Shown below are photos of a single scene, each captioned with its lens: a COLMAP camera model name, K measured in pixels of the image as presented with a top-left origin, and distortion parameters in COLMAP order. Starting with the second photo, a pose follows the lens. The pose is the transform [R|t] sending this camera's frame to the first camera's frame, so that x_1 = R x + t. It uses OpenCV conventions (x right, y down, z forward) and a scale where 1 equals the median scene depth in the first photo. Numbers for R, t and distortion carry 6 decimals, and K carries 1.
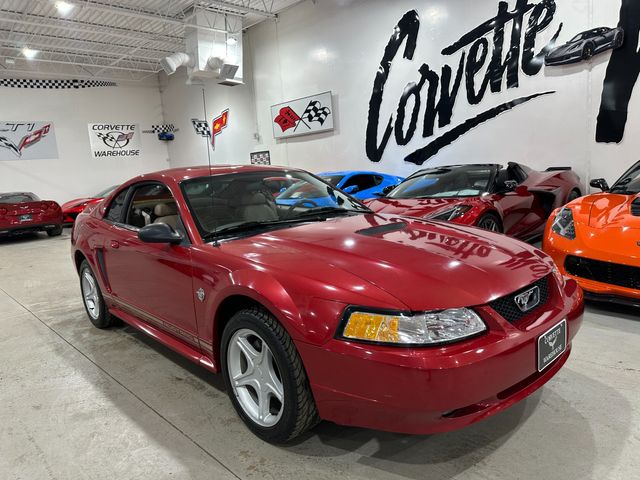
lens RADIAL K [[457.2, 0, 308.2], [0, 457.2, 241.5], [0, 0, 1]] dist [0.055919, -0.069676]
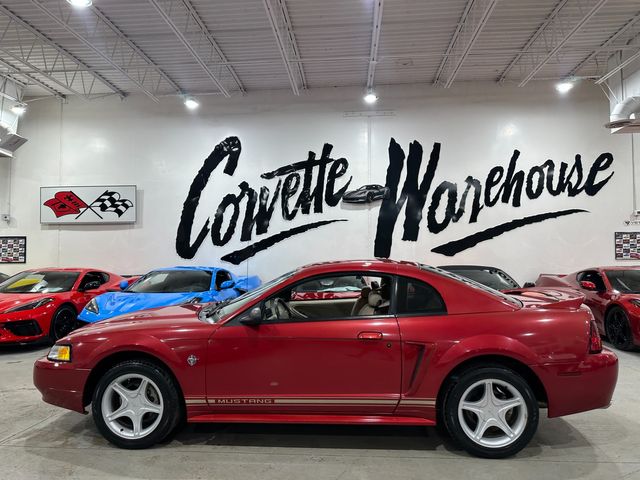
lens RADIAL K [[456.9, 0, 321.1], [0, 456.9, 244.1], [0, 0, 1]] dist [0.089667, -0.117460]
pose [[0.725120, 0.085465, 0.683298, -0.431470], [0.058971, 0.980916, -0.185271, 0.005825], [-0.686092, 0.174638, 0.706243, 0.059680]]
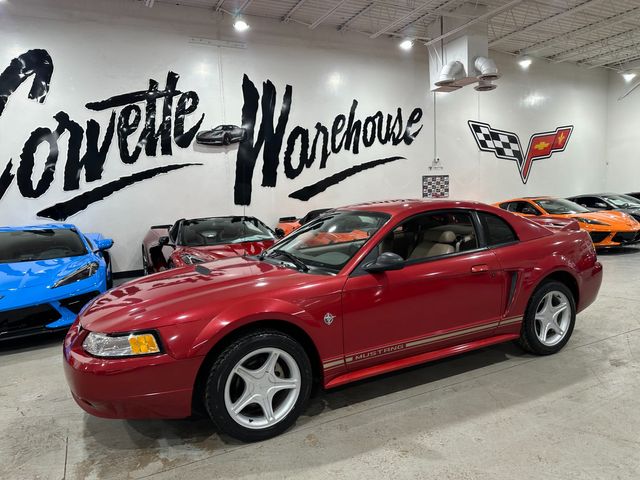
lens RADIAL K [[455.1, 0, 328.0], [0, 455.1, 251.1], [0, 0, 1]] dist [0.088133, -0.123543]
pose [[0.246865, -0.048338, 0.967844, -0.554100], [0.176154, 0.984354, 0.004232, -0.026928], [-0.952905, 0.169445, 0.251517, 0.341864]]
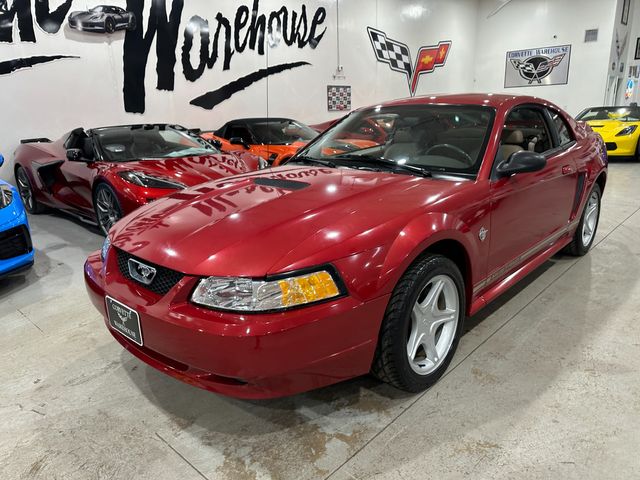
lens RADIAL K [[457.2, 0, 330.3], [0, 457.2, 244.9], [0, 0, 1]] dist [0.055919, -0.069676]
pose [[-0.092050, -0.204837, 0.974458, -0.492559], [0.193563, 0.956265, 0.219297, -0.047341], [-0.976760, 0.208805, -0.048375, 0.536929]]
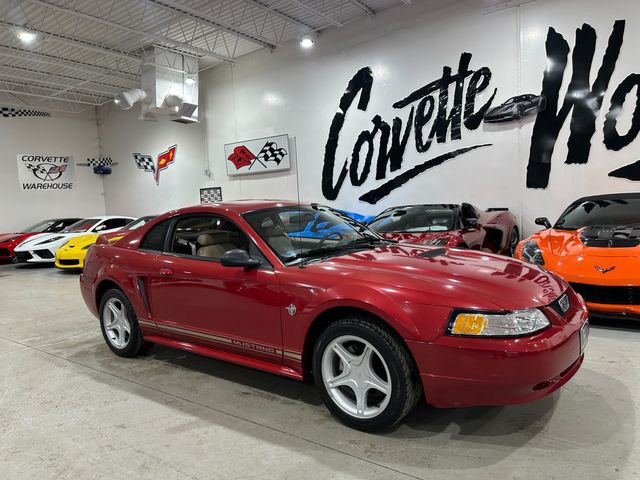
lens RADIAL K [[457.2, 0, 315.5], [0, 457.2, 247.4], [0, 0, 1]] dist [0.055919, -0.069676]
pose [[0.981948, 0.001466, 0.189143, -0.113758], [0.011704, 0.997583, -0.068490, 0.010865], [-0.188786, 0.069467, 0.979558, -0.042746]]
